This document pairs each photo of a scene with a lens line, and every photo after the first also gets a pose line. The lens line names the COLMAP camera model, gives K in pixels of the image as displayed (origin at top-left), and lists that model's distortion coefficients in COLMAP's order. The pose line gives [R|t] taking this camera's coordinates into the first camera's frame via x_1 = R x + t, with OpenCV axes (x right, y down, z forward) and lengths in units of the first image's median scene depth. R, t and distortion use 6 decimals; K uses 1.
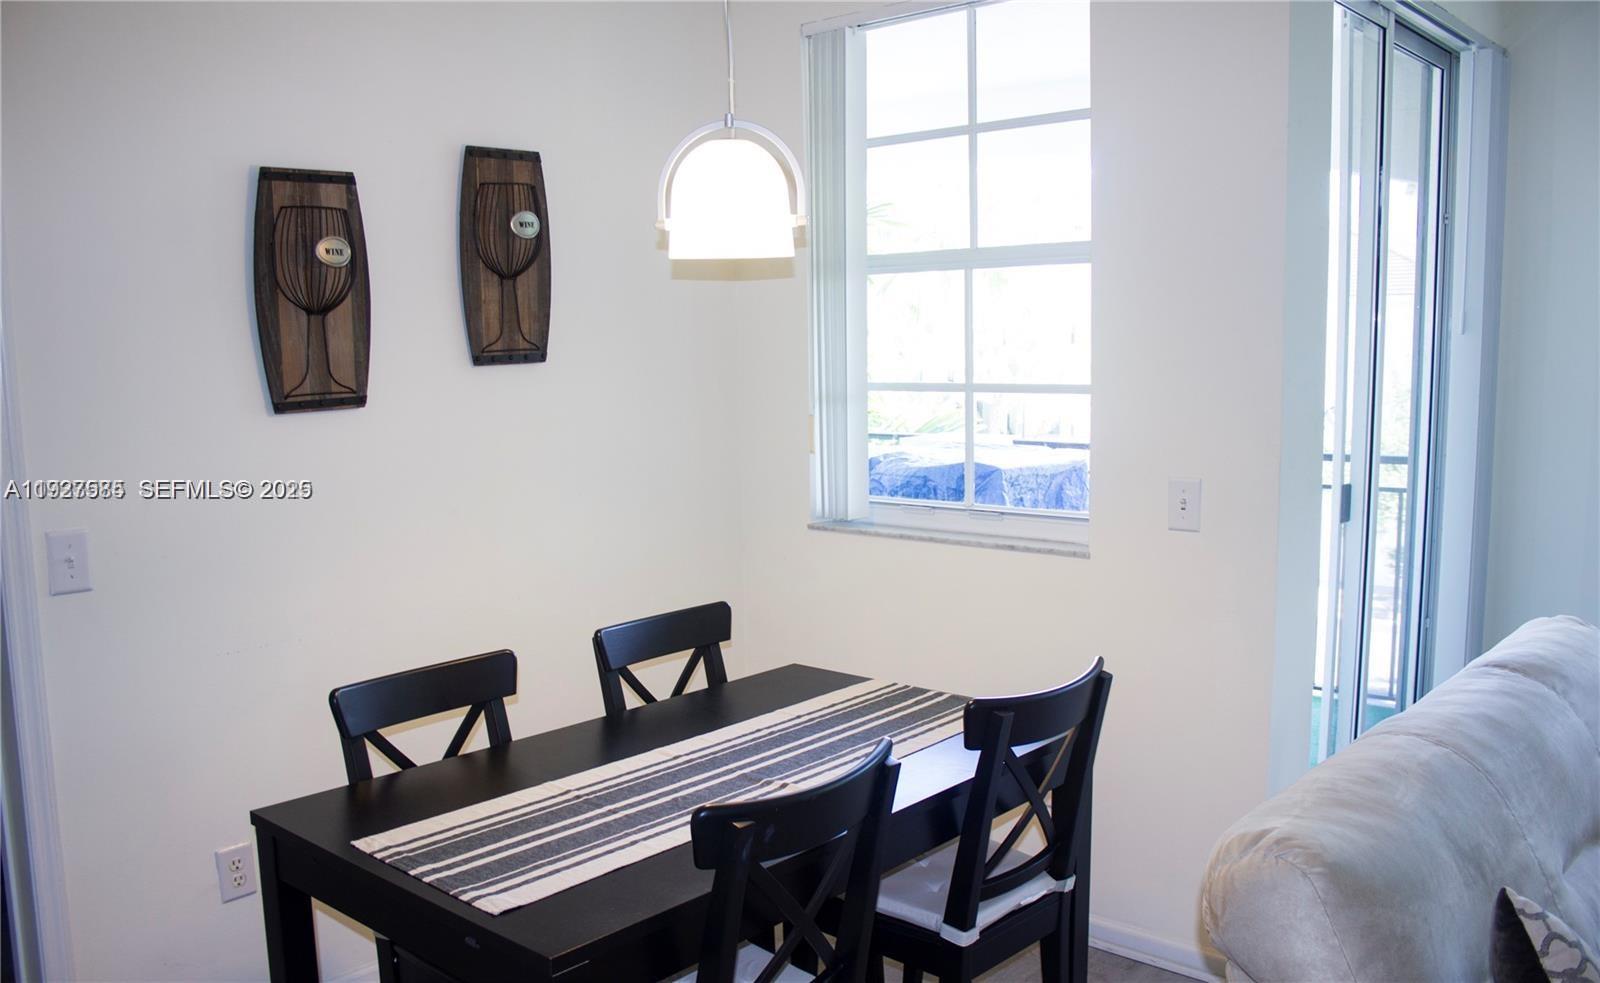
lens RADIAL K [[1312.7, 0, 800.0], [0, 1312.7, 491.5], [0, 0, 1]] dist [-0.064543, 0.004601]
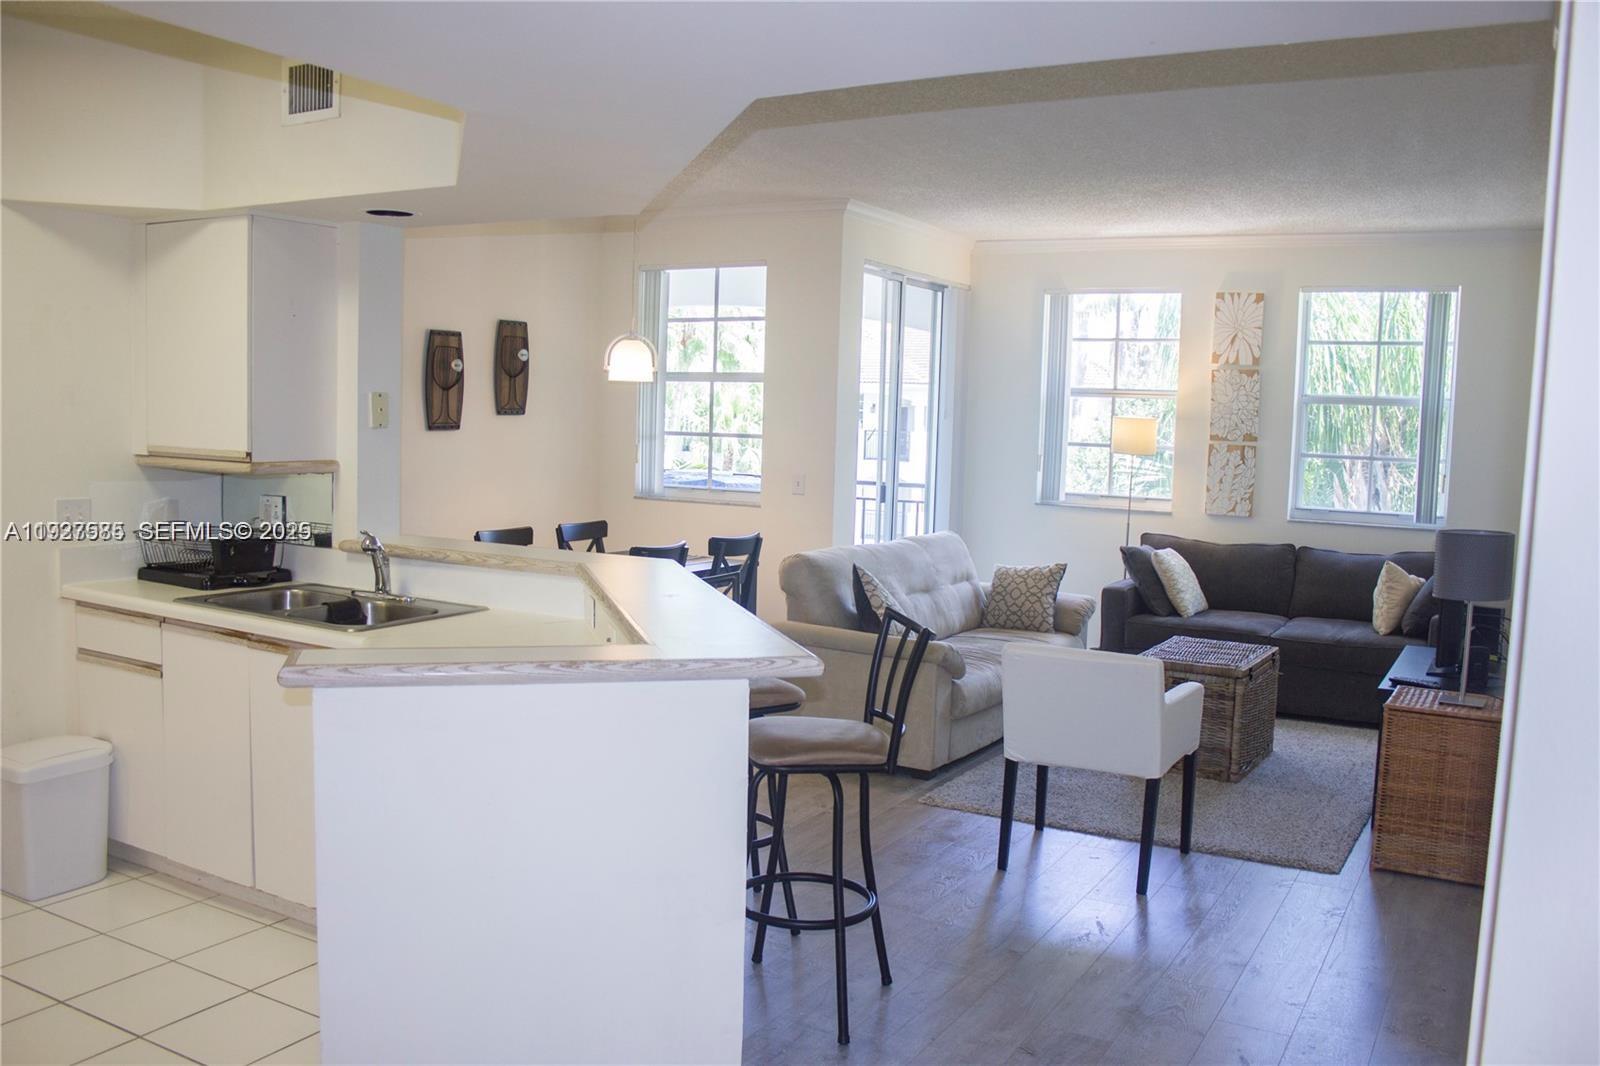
lens RADIAL K [[1302.3, 0, 800.0], [0, 1302.3, 533.0], [0, 0, 1]] dist [-0.104531, -0.000141]
pose [[0.978784, 0.026308, 0.203197, -0.186763], [-0.020678, 0.999342, -0.029784, 0.167646], [-0.203847, 0.024951, 0.978685, -1.323281]]
